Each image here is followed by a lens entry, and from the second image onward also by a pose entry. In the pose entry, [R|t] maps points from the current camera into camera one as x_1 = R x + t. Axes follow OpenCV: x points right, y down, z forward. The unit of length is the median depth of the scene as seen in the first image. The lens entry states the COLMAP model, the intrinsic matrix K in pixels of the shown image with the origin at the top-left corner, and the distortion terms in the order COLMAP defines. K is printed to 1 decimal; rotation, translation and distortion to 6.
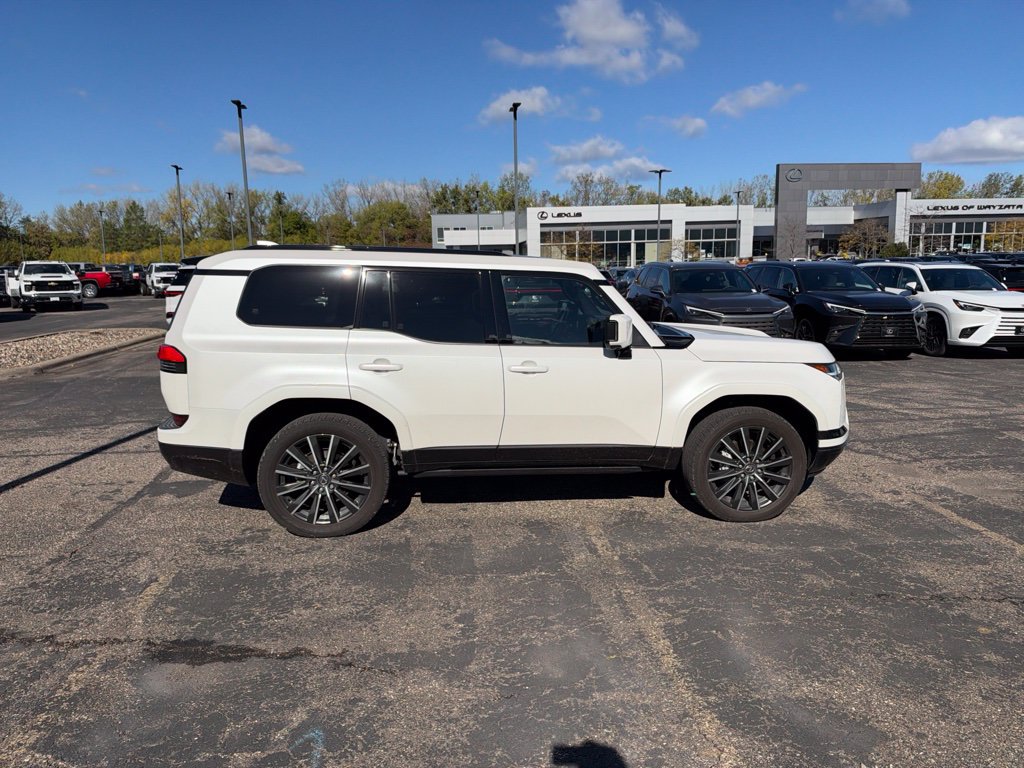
lens RADIAL K [[741.7, 0, 516.6], [0, 741.7, 382.5], [0, 0, 1]] dist [0.006364, -0.022732]
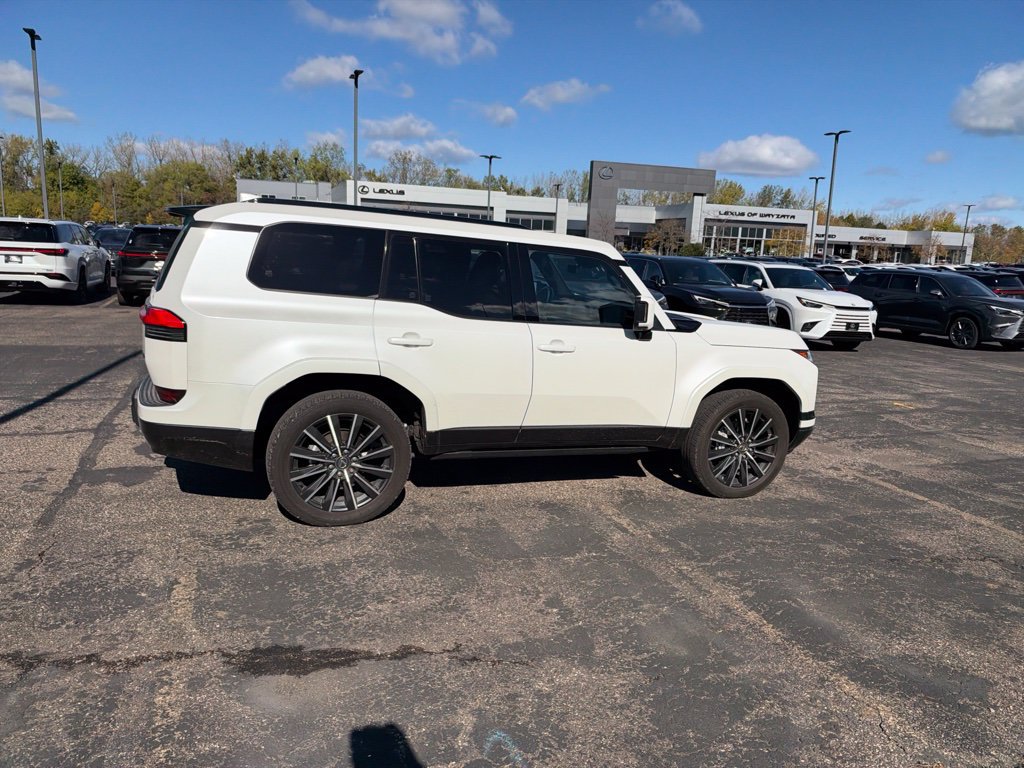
lens RADIAL K [[741.7, 0, 517.9], [0, 741.7, 388.9], [0, 0, 1]] dist [0.006364, -0.022732]
pose [[0.966111, 0.013074, 0.257795, -0.279293], [-0.021327, 0.999345, 0.029242, 0.008366], [-0.257243, -0.033749, 0.965757, 0.065391]]
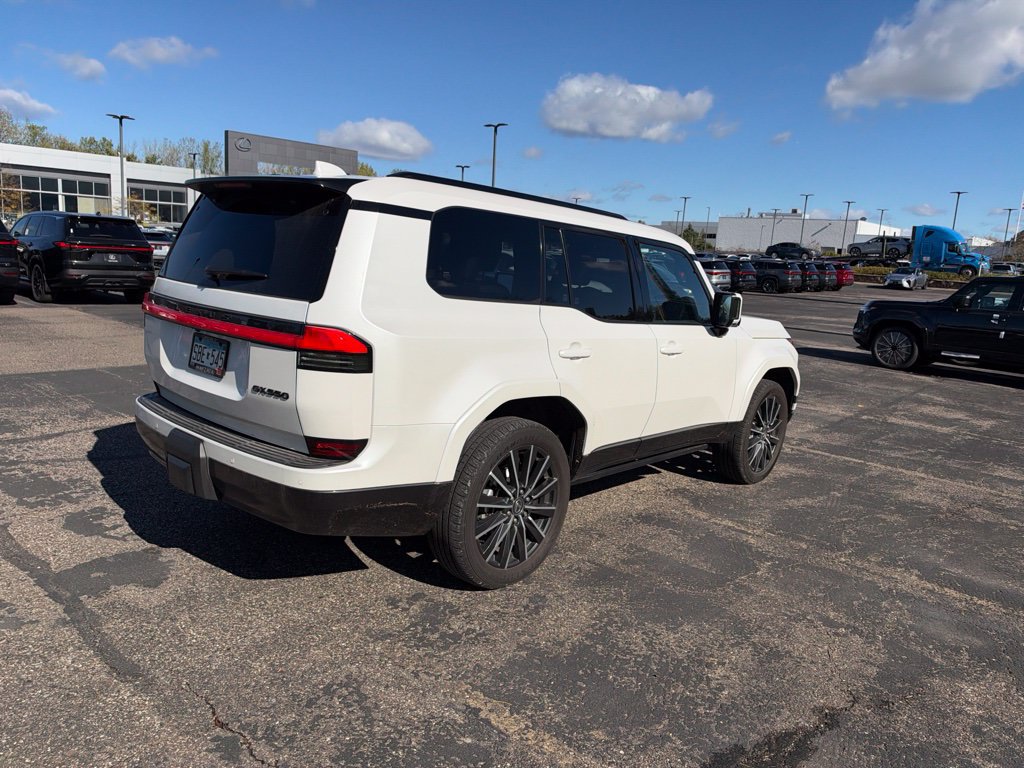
lens RADIAL K [[741.7, 0, 517.7], [0, 741.7, 389.9], [0, 0, 1]] dist [0.006364, -0.022732]
pose [[0.735796, -0.062759, 0.674289, -0.728559], [0.031204, 0.997781, 0.058817, -0.028250], [-0.676484, -0.022237, 0.736122, 0.446398]]
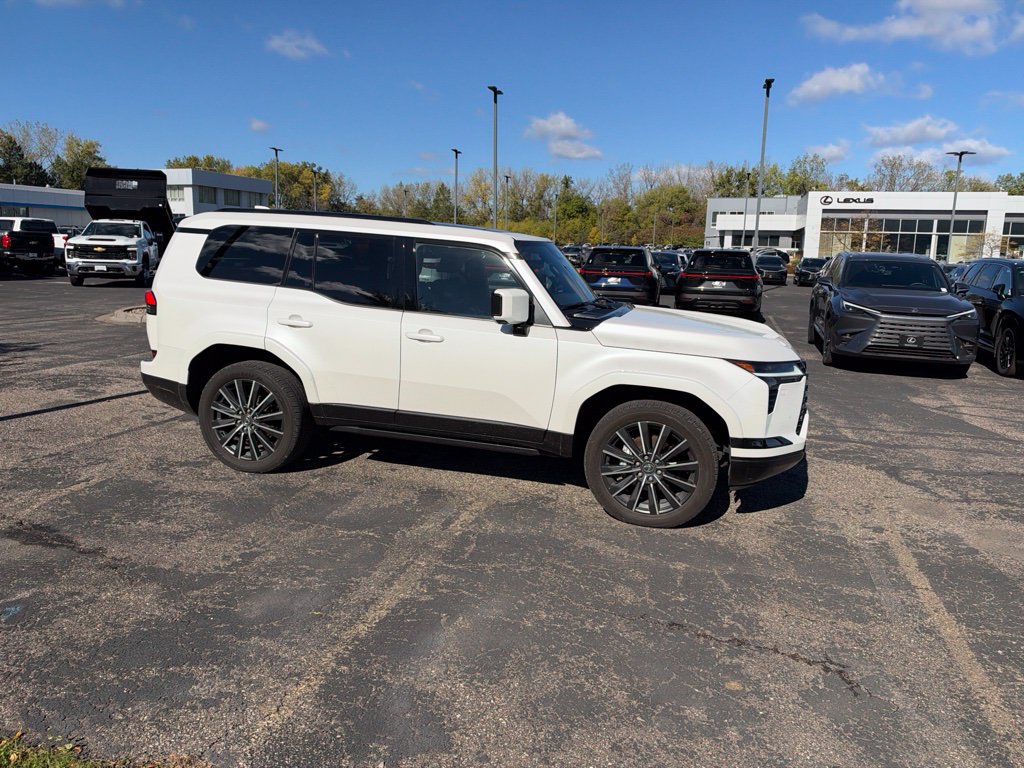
lens RADIAL K [[741.7, 0, 516.2], [0, 741.7, 376.0], [0, 0, 1]] dist [0.006364, -0.022732]
pose [[0.928916, 0.103268, -0.355600, 0.489096], [-0.099135, 0.994625, 0.029879, -0.007692], [0.356774, 0.007497, 0.934161, 0.098864]]
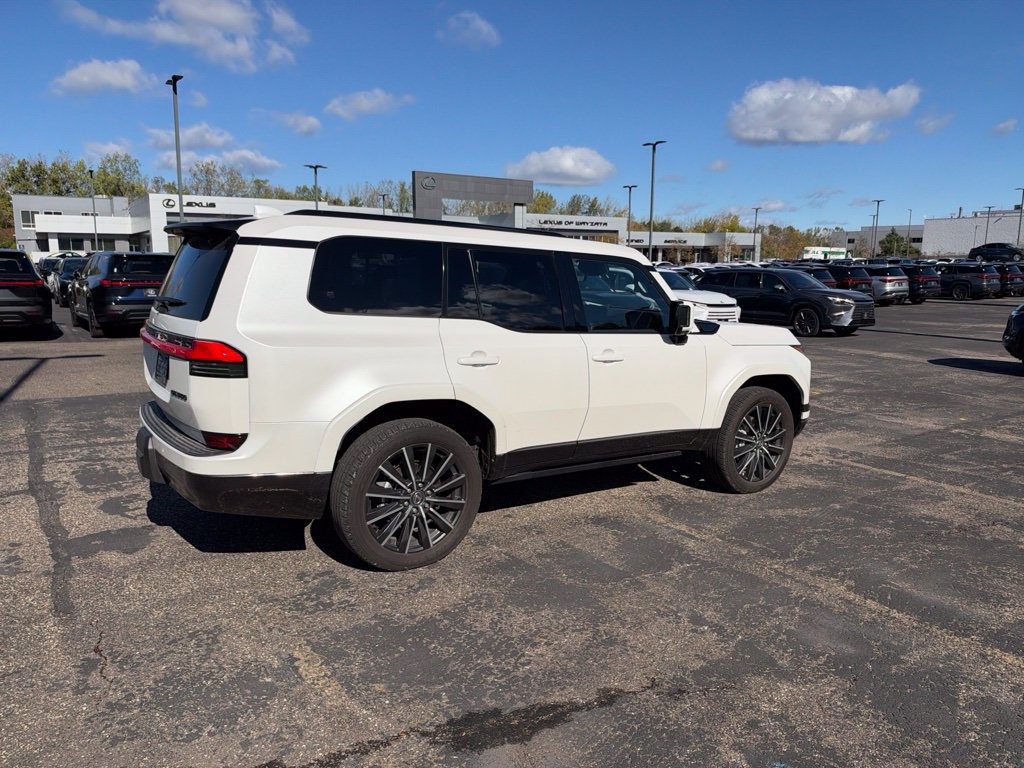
lens RADIAL K [[741.7, 0, 515.0], [0, 741.7, 390.7], [0, 0, 1]] dist [0.006364, -0.022732]
pose [[0.880547, -0.052803, 0.471009, -0.530172], [0.048162, 0.998599, 0.021912, -0.002086], [-0.471506, 0.003390, 0.881856, 0.212961]]
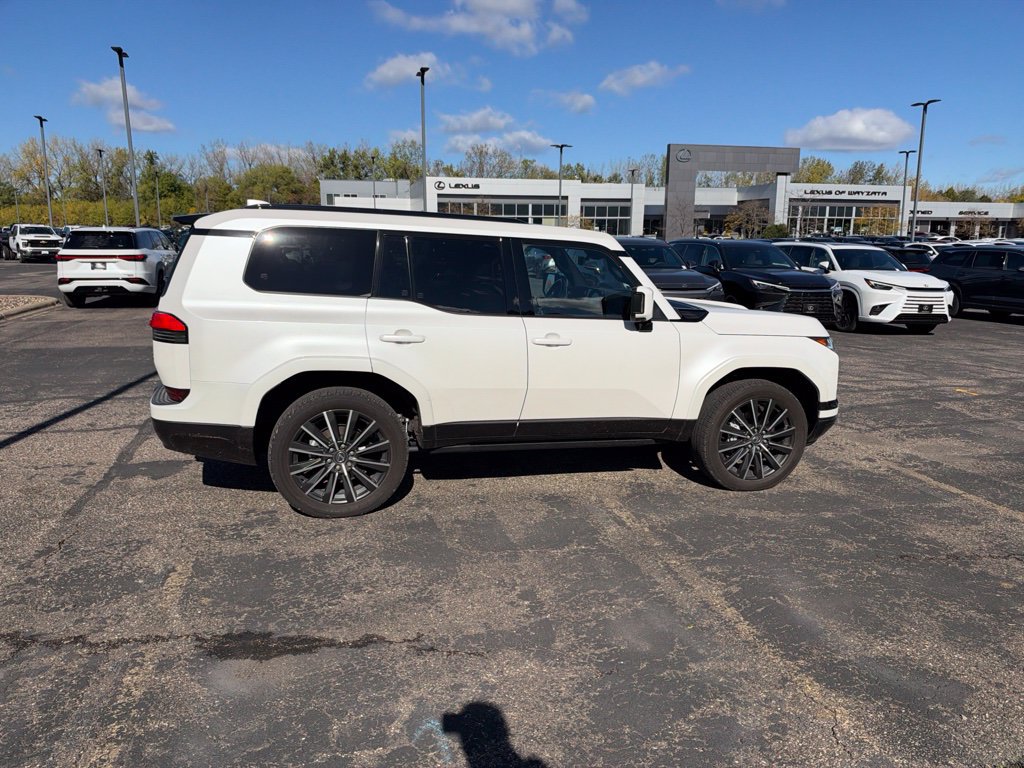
lens RADIAL K [[741.7, 0, 516.0], [0, 741.7, 389.4], [0, 0, 1]] dist [0.006364, -0.022732]
pose [[0.989098, -0.004172, 0.147196, -0.172038], [-0.002349, 0.999024, 0.044102, 0.002495], [-0.147237, -0.043967, 0.988124, 0.037387]]
